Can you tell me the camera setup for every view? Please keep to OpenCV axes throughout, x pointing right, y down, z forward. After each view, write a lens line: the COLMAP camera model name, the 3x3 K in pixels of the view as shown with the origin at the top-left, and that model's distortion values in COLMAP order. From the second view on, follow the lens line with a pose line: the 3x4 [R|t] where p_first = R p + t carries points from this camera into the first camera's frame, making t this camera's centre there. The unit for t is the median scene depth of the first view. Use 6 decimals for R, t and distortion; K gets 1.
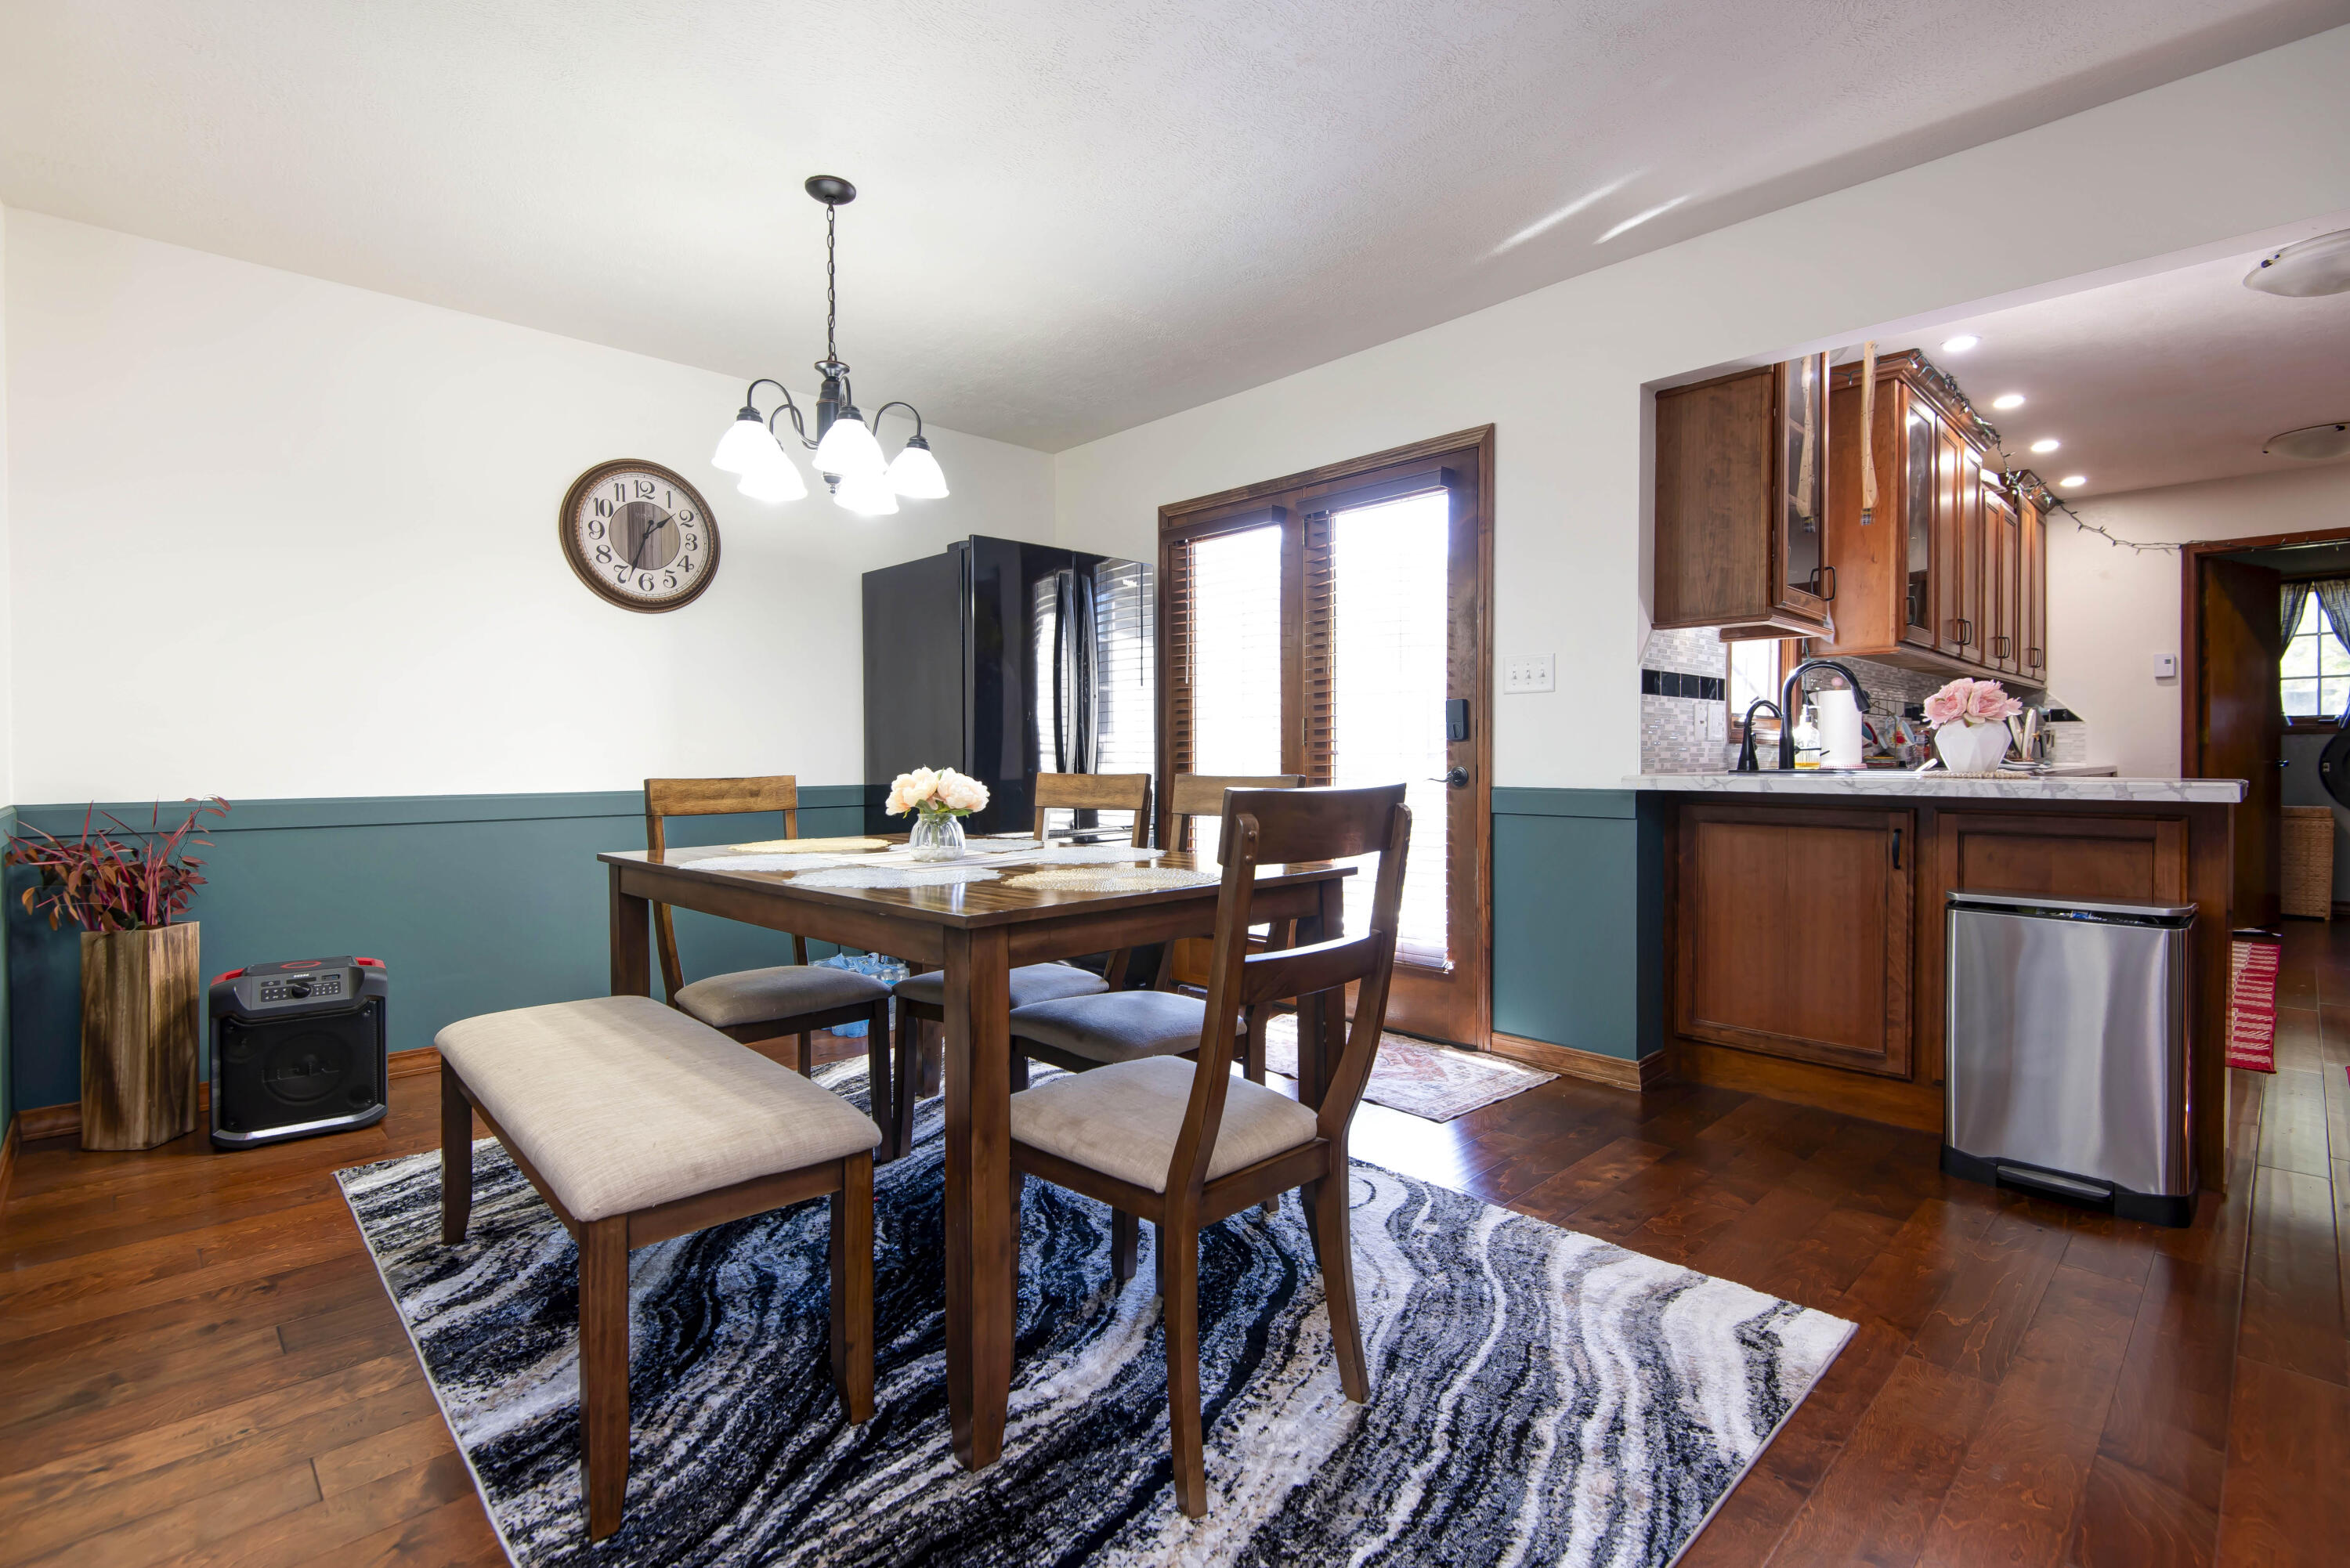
lens RADIAL K [[1077.5, 0, 1185.4], [0, 1077.5, 771.6], [0, 0, 1]] dist [-0.001811, -0.000689]
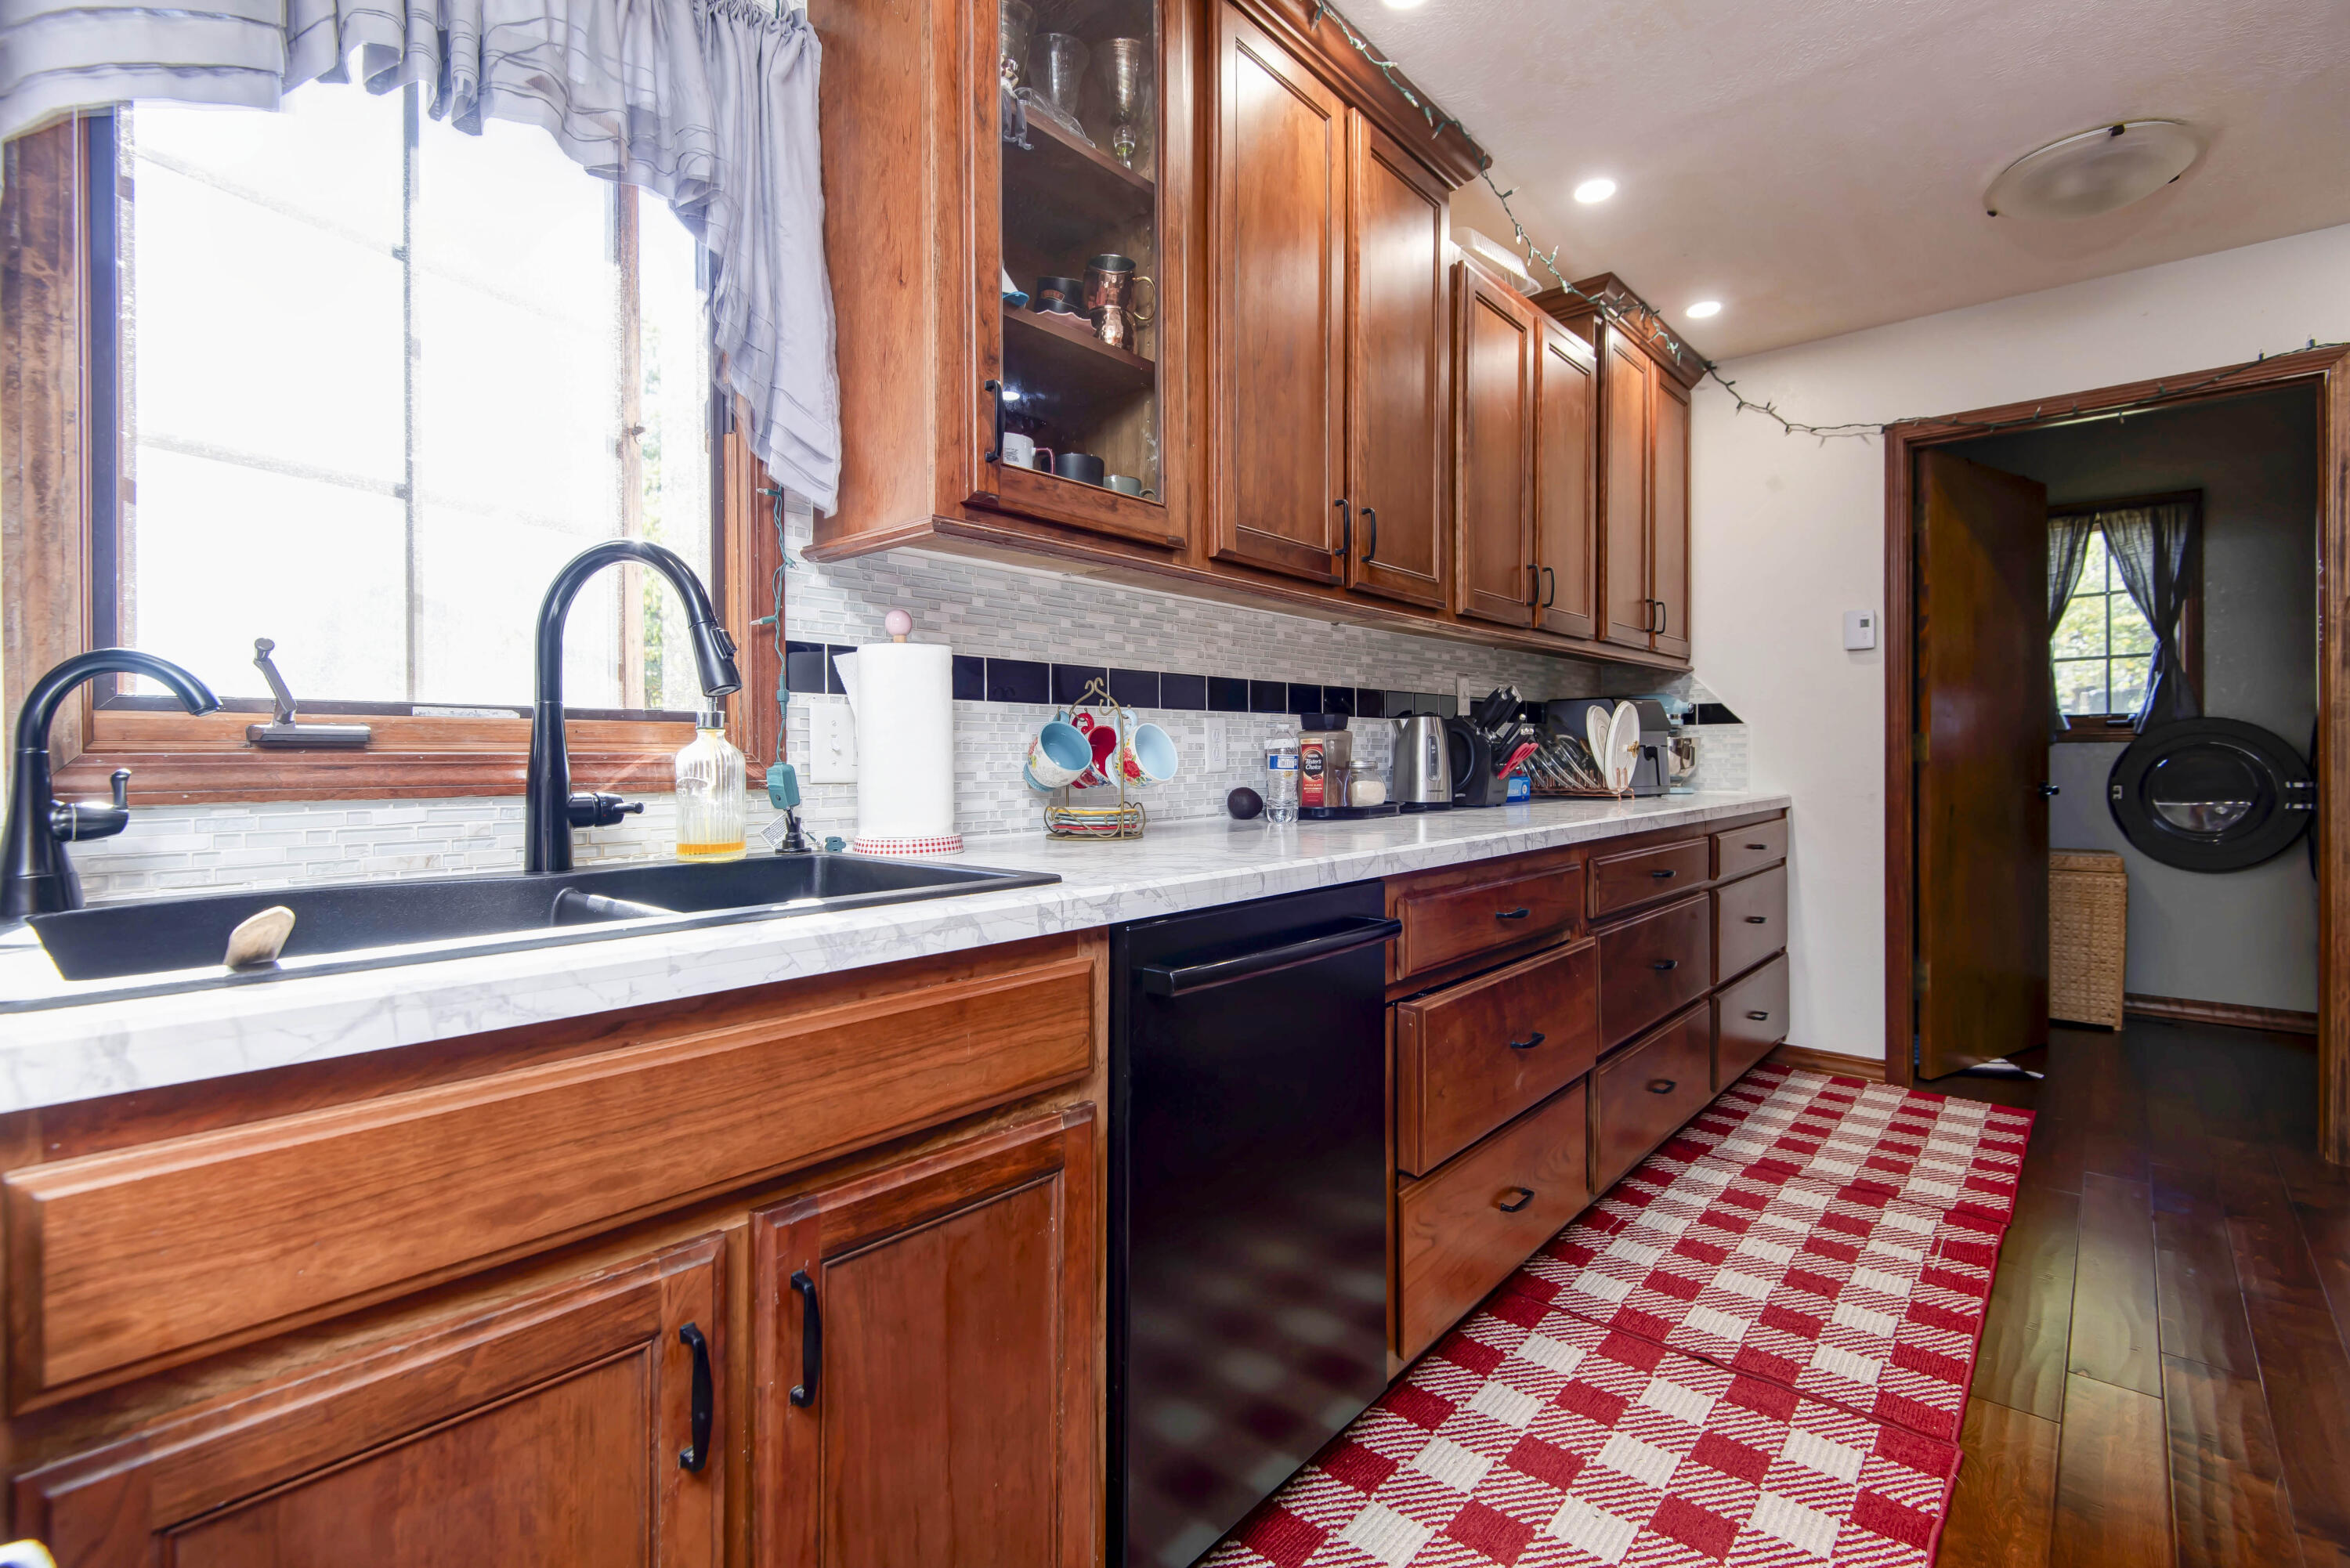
lens RADIAL K [[1077.5, 0, 1164.4], [0, 1077.5, 775.8], [0, 0, 1]] dist [-0.001811, -0.000689]
pose [[0.996730, -0.002272, 0.080767, 0.452782], [0.001985, 0.999991, 0.003635, -0.019907], [-0.080775, -0.003463, 0.996726, 0.413050]]
